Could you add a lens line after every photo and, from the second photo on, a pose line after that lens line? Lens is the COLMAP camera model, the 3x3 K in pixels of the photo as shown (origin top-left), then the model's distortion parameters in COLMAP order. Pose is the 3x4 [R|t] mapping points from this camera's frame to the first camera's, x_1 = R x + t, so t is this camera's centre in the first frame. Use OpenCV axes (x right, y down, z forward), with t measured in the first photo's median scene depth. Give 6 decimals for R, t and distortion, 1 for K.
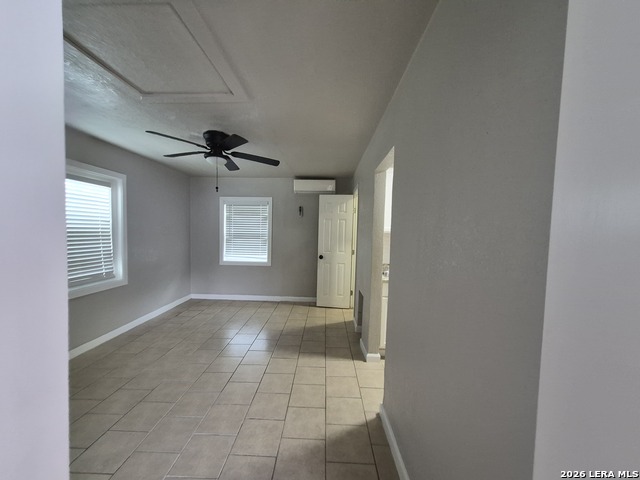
lens RADIAL K [[251.1, 0, 315.1], [0, 251.1, 242.1], [0, 0, 1]] dist [0.006786, -0.000496]
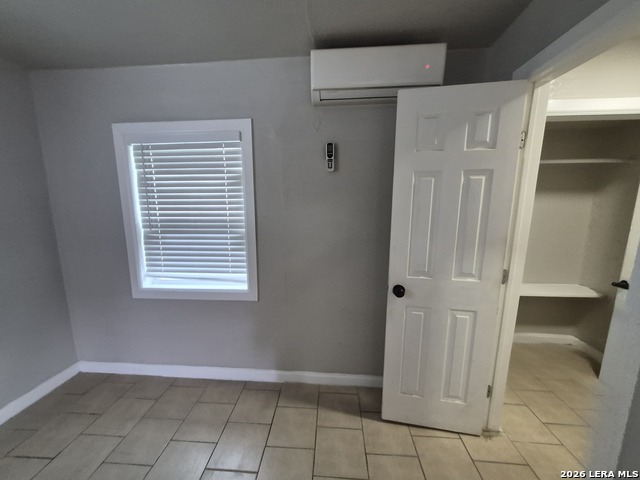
lens RADIAL K [[251.1, 0, 312.9], [0, 251.1, 243.9], [0, 0, 1]] dist [0.006786, -0.000496]
pose [[0.999046, -0.017502, -0.040003, -0.078847], [0.021994, 0.993151, 0.114749, -0.044537], [0.037721, -0.115519, 0.992589, 0.699014]]
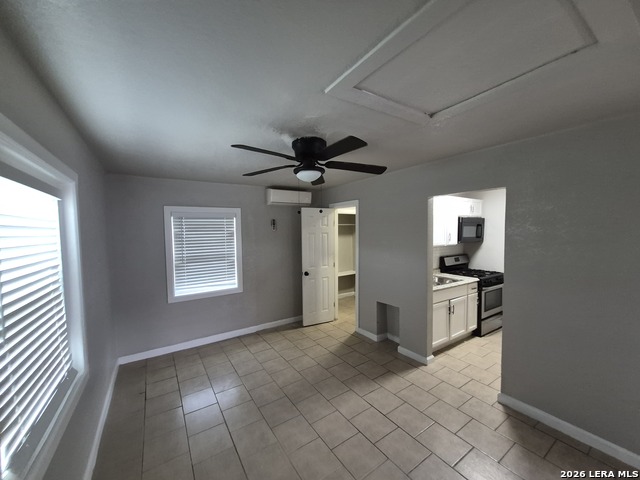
lens RADIAL K [[251.1, 0, 313.6], [0, 251.1, 243.0], [0, 0, 1]] dist [0.006786, -0.000496]
pose [[0.816494, -0.063952, 0.573801, -0.506552], [0.060457, 0.997853, 0.025185, -0.080616], [-0.574179, 0.014127, 0.818608, 0.220745]]
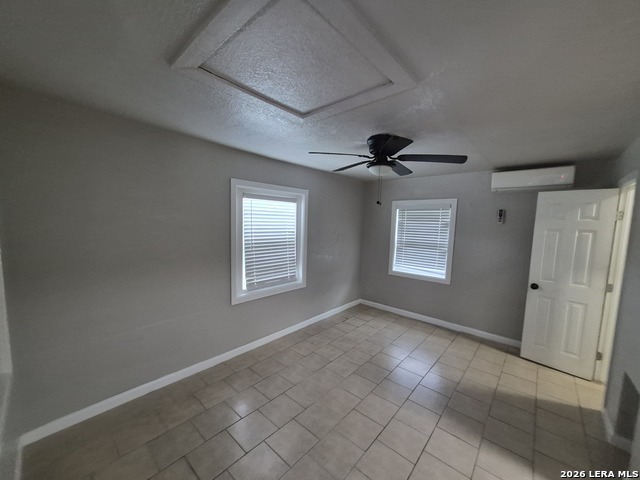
lens RADIAL K [[251.1, 0, 314.9], [0, 251.1, 242.1], [0, 0, 1]] dist [0.006786, -0.000496]
pose [[0.768233, 0.057555, -0.637577, -0.003196], [-0.040882, 0.998328, 0.040861, -0.063687], [0.638863, -0.005325, 0.769302, 0.125068]]
